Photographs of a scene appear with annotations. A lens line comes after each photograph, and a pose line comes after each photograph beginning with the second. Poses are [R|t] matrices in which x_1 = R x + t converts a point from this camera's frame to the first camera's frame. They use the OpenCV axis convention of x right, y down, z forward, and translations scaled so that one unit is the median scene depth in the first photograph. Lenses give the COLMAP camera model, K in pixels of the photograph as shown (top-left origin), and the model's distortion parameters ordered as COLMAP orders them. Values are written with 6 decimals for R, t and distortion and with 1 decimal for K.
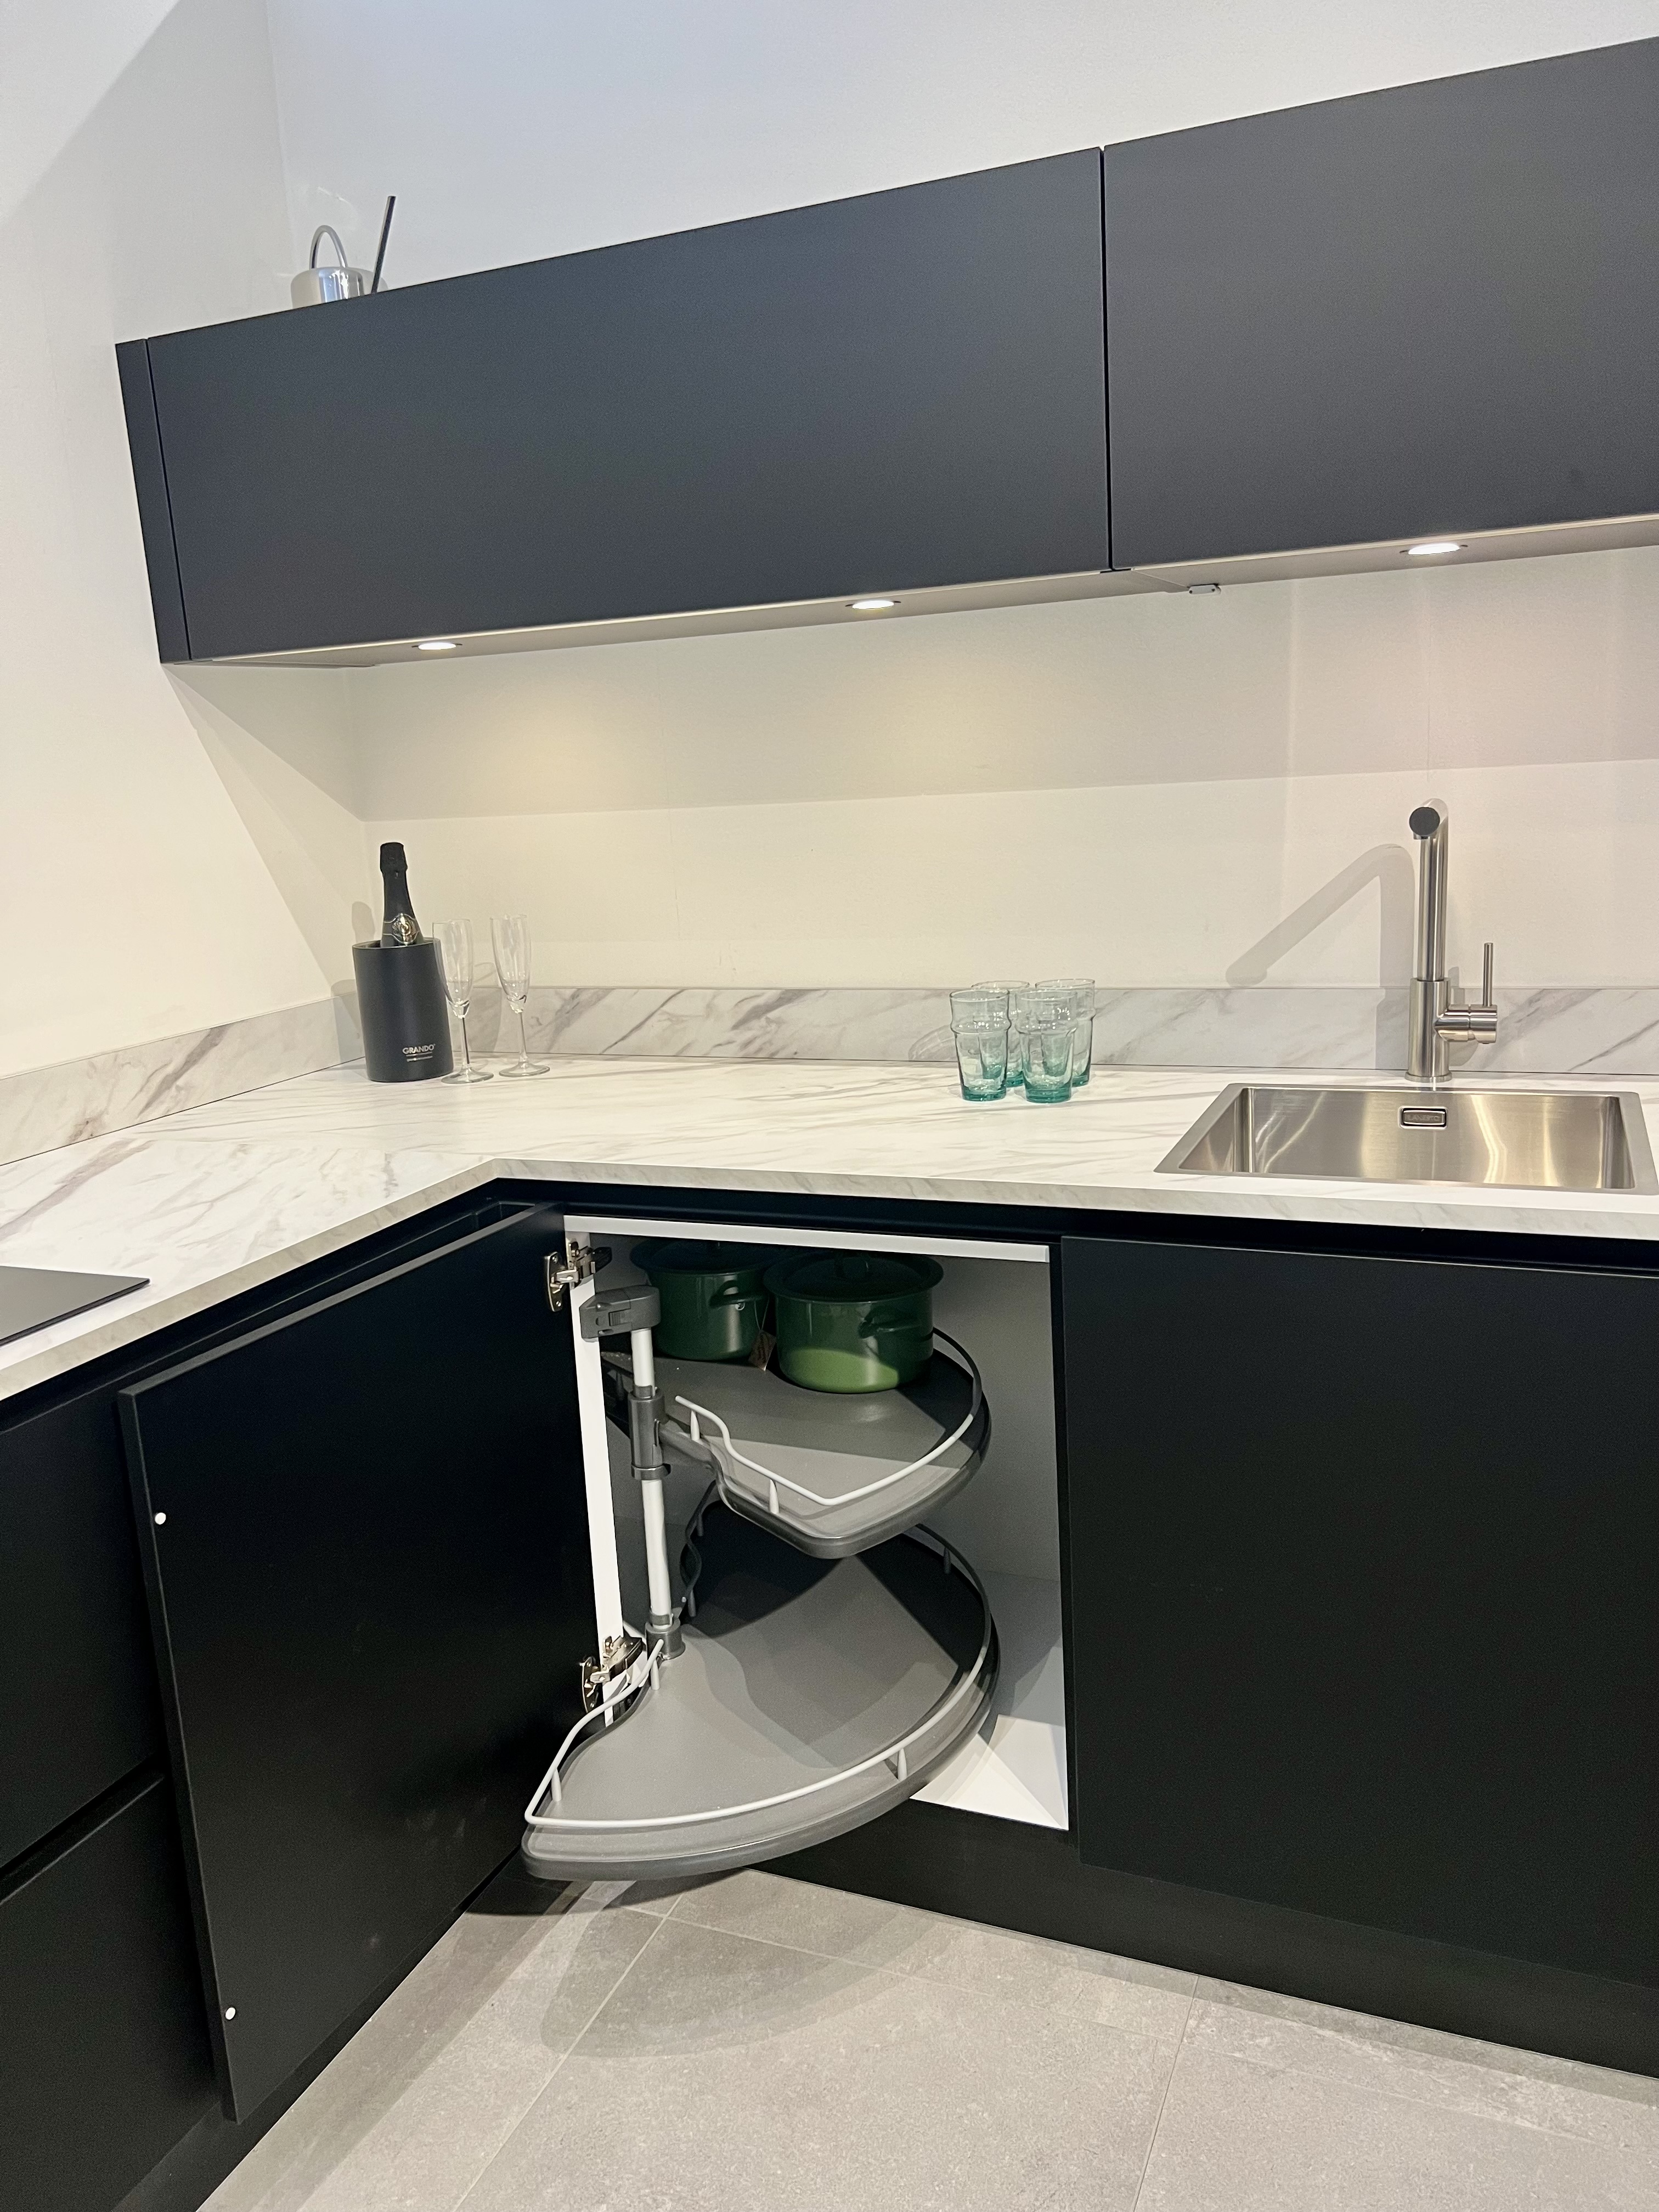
lens RADIAL K [[1658.4, 0, 810.6], [0, 1658.4, 1111.1], [0, 0, 1]] dist [0.041790, -0.056124]
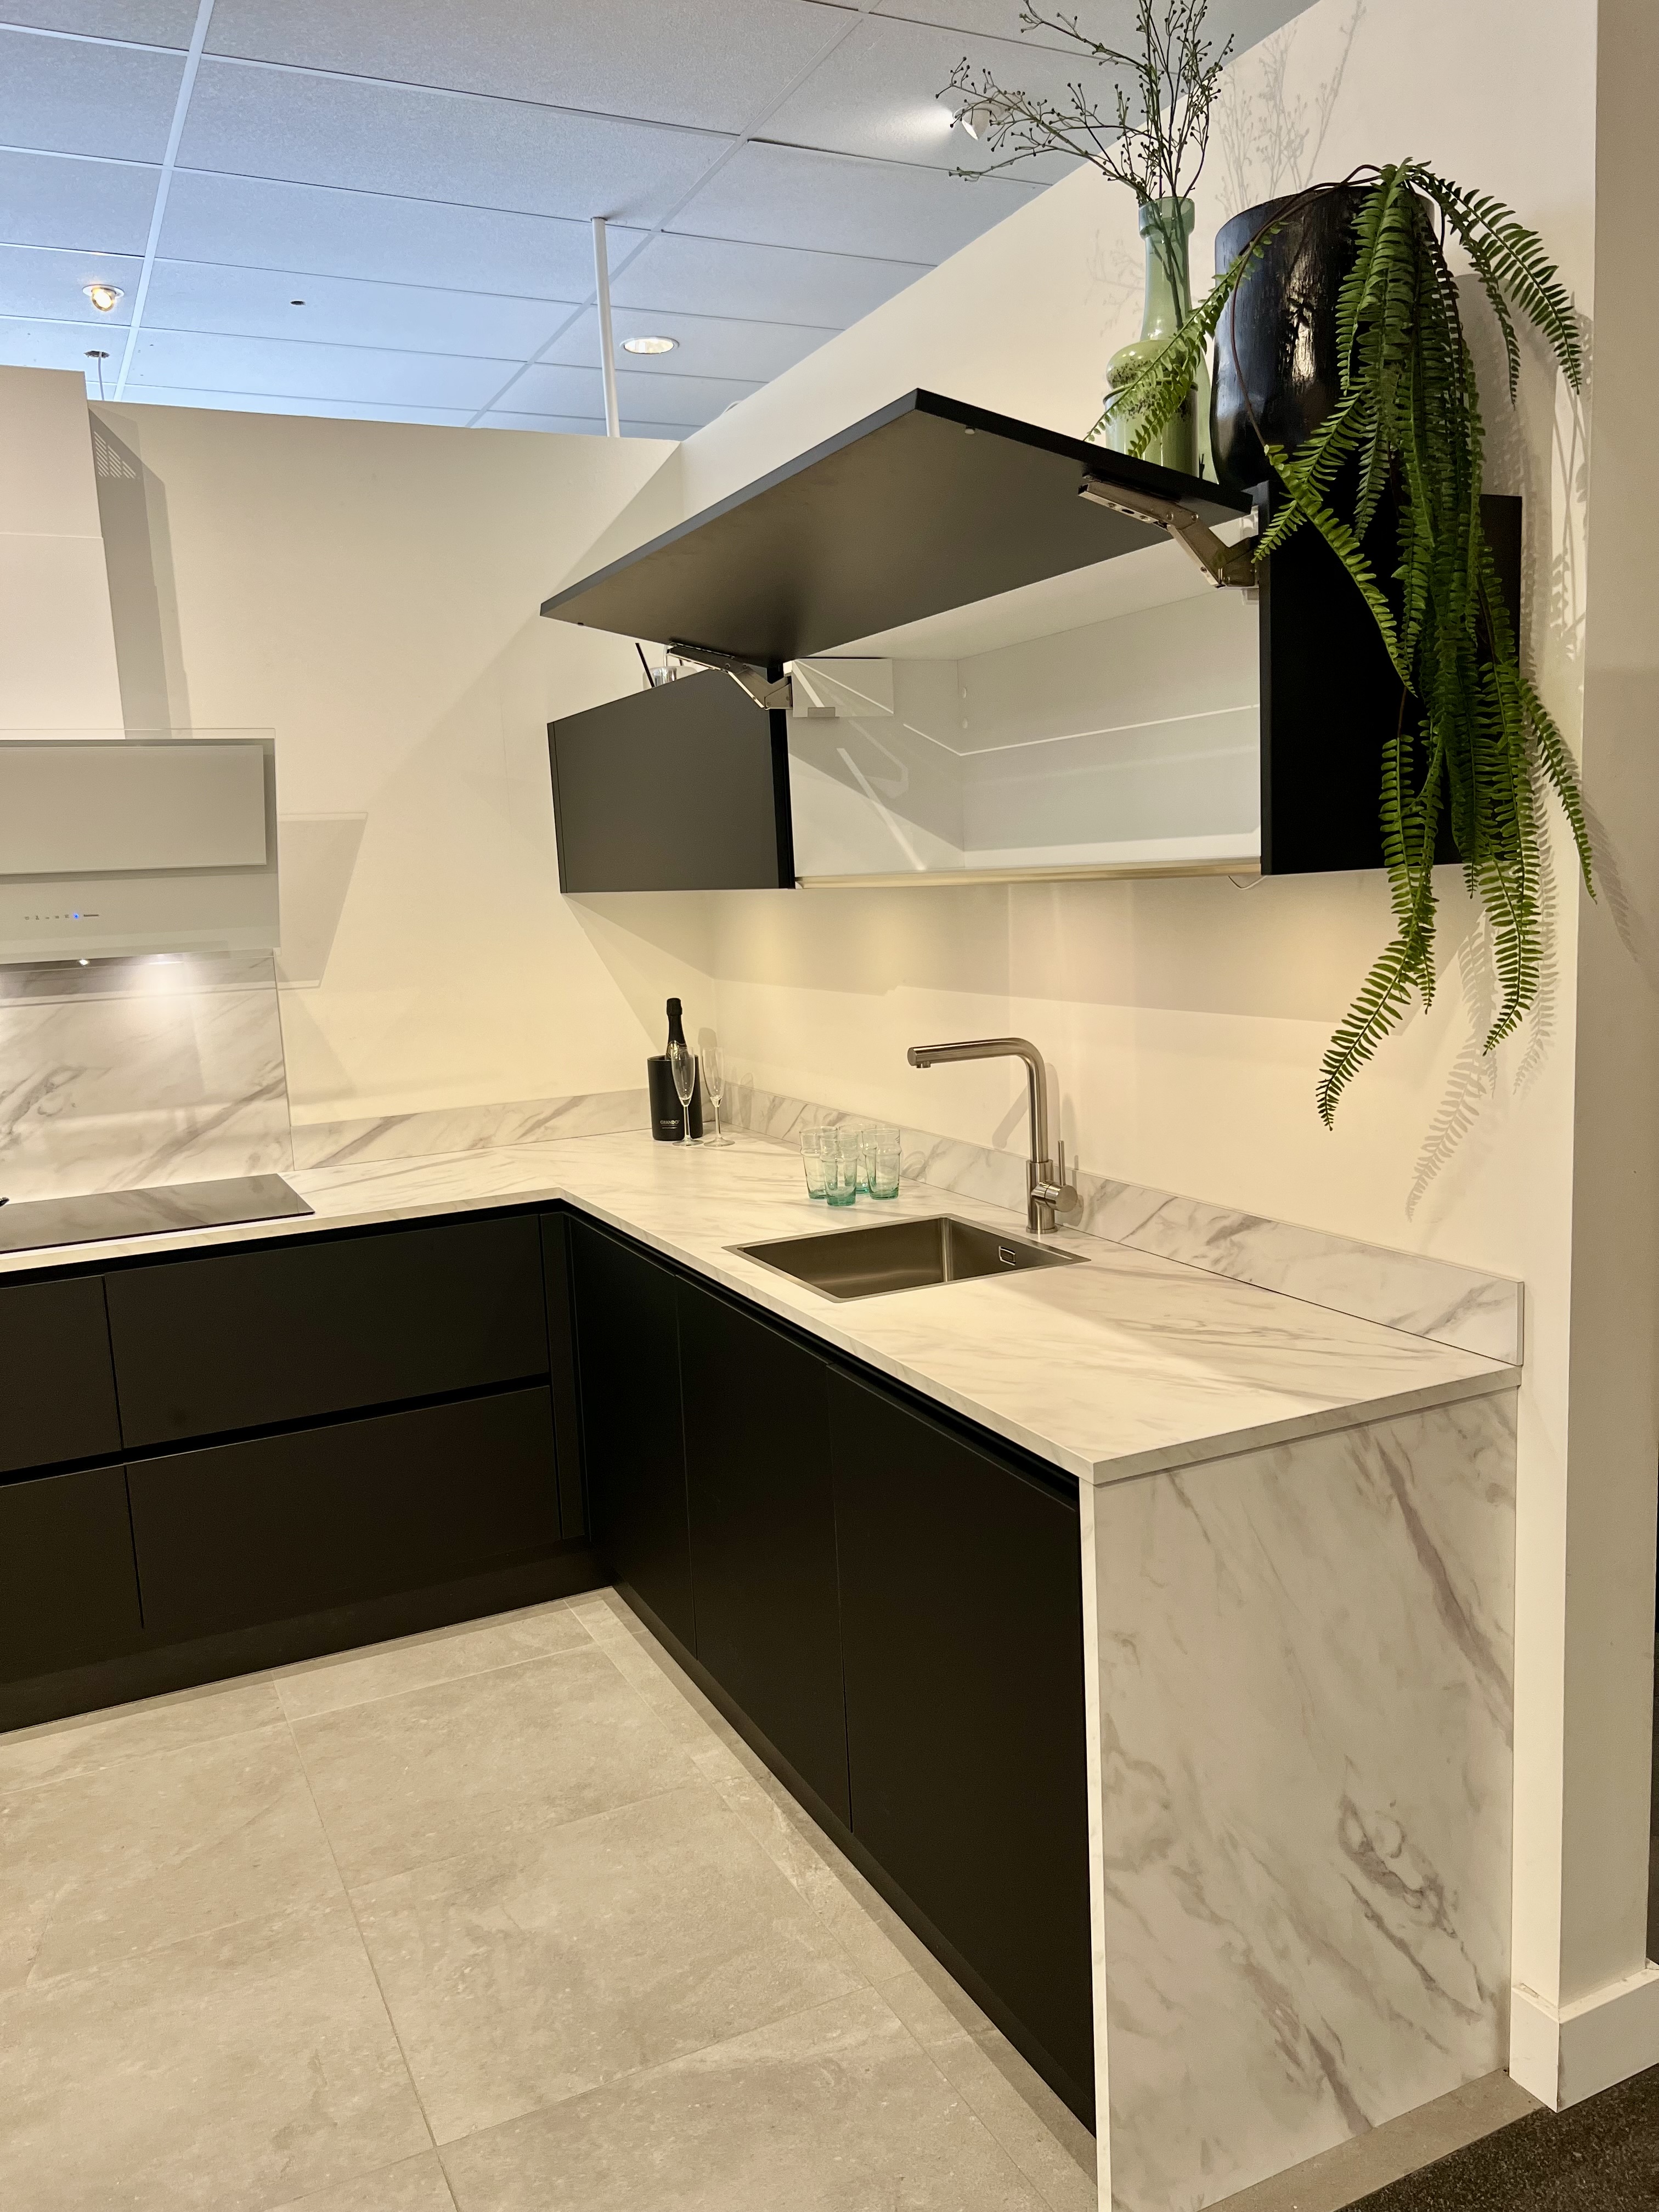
lens RADIAL K [[1658.4, 0, 852.8], [0, 1658.4, 1109.4], [0, 0, 1]] dist [0.041790, -0.056124]
pose [[0.765316, 0.116770, -0.632974, 0.979262], [-0.135432, 0.990604, 0.018997, -0.109662], [0.629245, 0.071186, 0.773940, -0.169527]]
